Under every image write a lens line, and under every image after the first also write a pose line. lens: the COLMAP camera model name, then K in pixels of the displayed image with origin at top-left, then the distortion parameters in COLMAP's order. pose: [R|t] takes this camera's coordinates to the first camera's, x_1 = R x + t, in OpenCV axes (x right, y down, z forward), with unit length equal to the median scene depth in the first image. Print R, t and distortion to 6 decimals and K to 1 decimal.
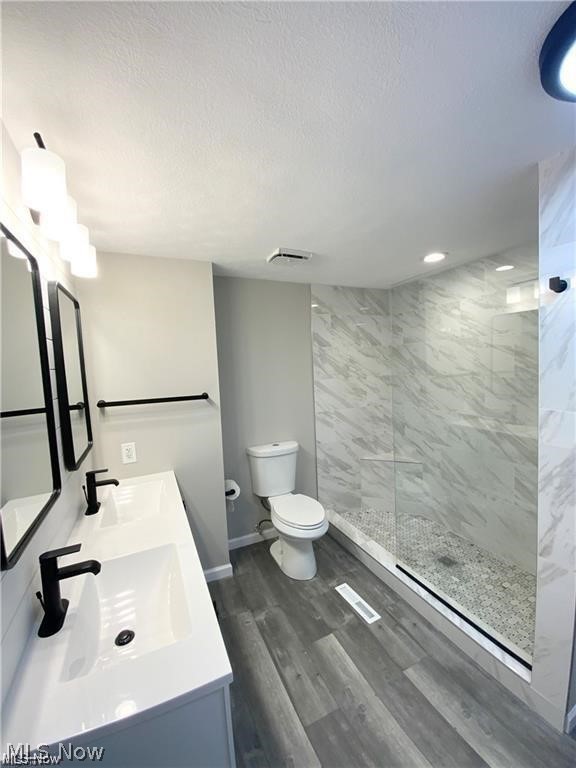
lens RADIAL K [[311.7, 0, 288.0], [0, 311.7, 384.0], [0, 0, 1]] dist [0.000003, -0.000576]
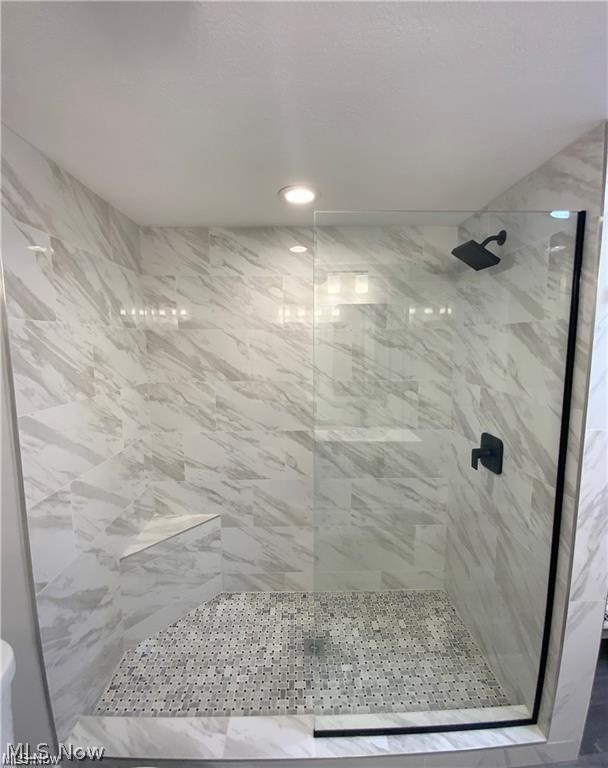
lens RADIAL K [[326.1, 0, 304.9], [0, 326.1, 378.3], [0, 0, 1]] dist [0.002495, -0.000386]
pose [[0.396156, -0.054581, 0.916560, -0.128343], [0.044909, 0.998189, 0.040031, -0.060314], [-0.917084, 0.025303, 0.397889, 0.651083]]
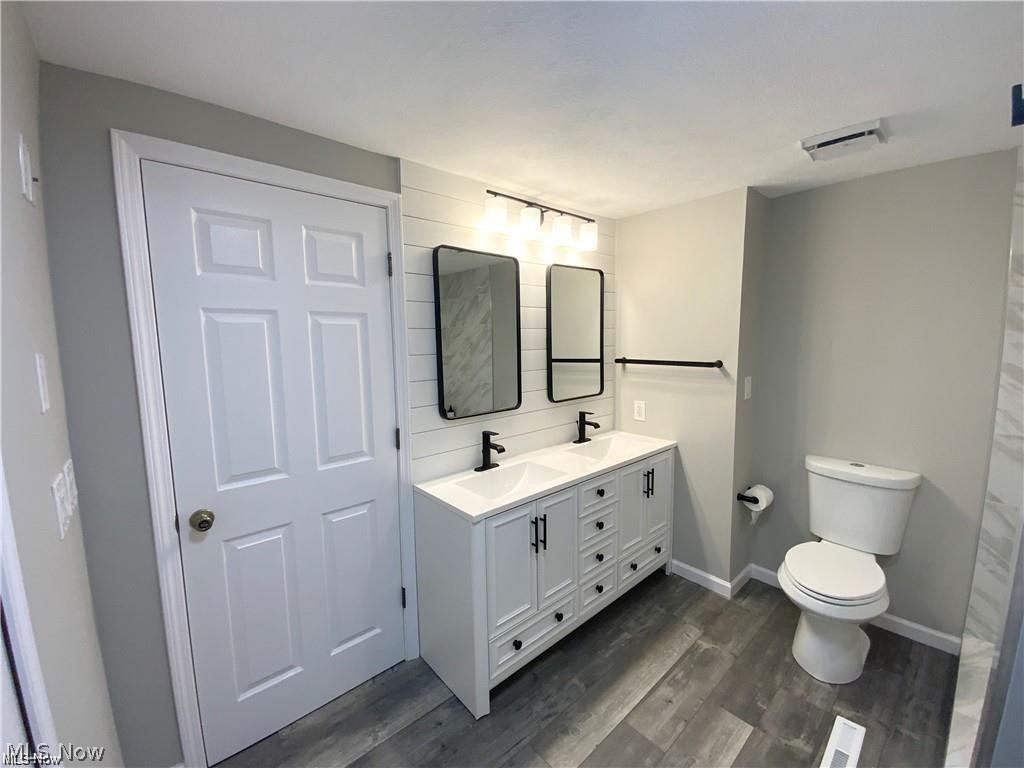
lens RADIAL K [[415.6, 0, 522.7], [0, 415.6, 386.7], [0, 0, 1]] dist [0.000003, -0.000576]
pose [[0.303408, 0.149079, -0.941127, 0.508725], [-0.069351, 0.988521, 0.134228, -0.011661], [0.950334, 0.024542, 0.310263, 0.157975]]
